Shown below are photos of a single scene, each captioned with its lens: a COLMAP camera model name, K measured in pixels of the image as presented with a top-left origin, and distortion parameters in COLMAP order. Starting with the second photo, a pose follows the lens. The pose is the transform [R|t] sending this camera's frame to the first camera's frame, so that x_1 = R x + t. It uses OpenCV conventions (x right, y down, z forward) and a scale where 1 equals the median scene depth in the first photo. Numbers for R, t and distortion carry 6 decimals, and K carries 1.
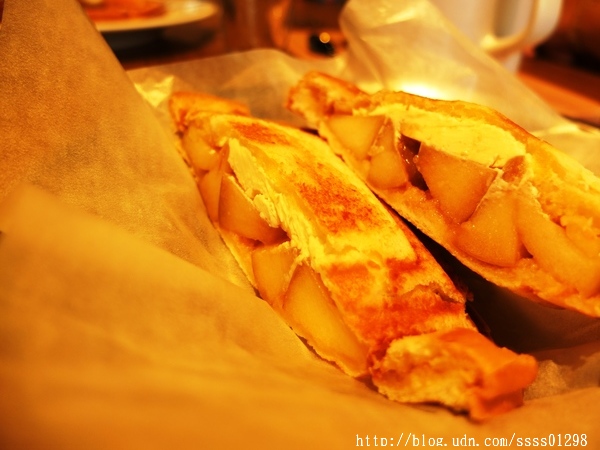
lens RADIAL K [[477.3, 0, 284.4], [0, 477.3, 223.7], [0, 0, 1]] dist [-0.019903, 0.004387]
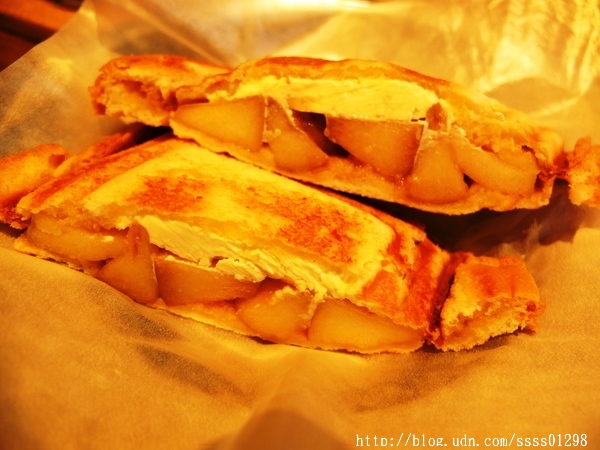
lens RADIAL K [[477.3, 0, 284.4], [0, 477.3, 223.7], [0, 0, 1]] dist [-0.019903, 0.004387]
pose [[0.681744, -0.575301, 0.451945, -0.348566], [0.388473, 0.808139, 0.442719, -0.478775], [-0.619931, -0.126253, 0.774433, 0.299128]]
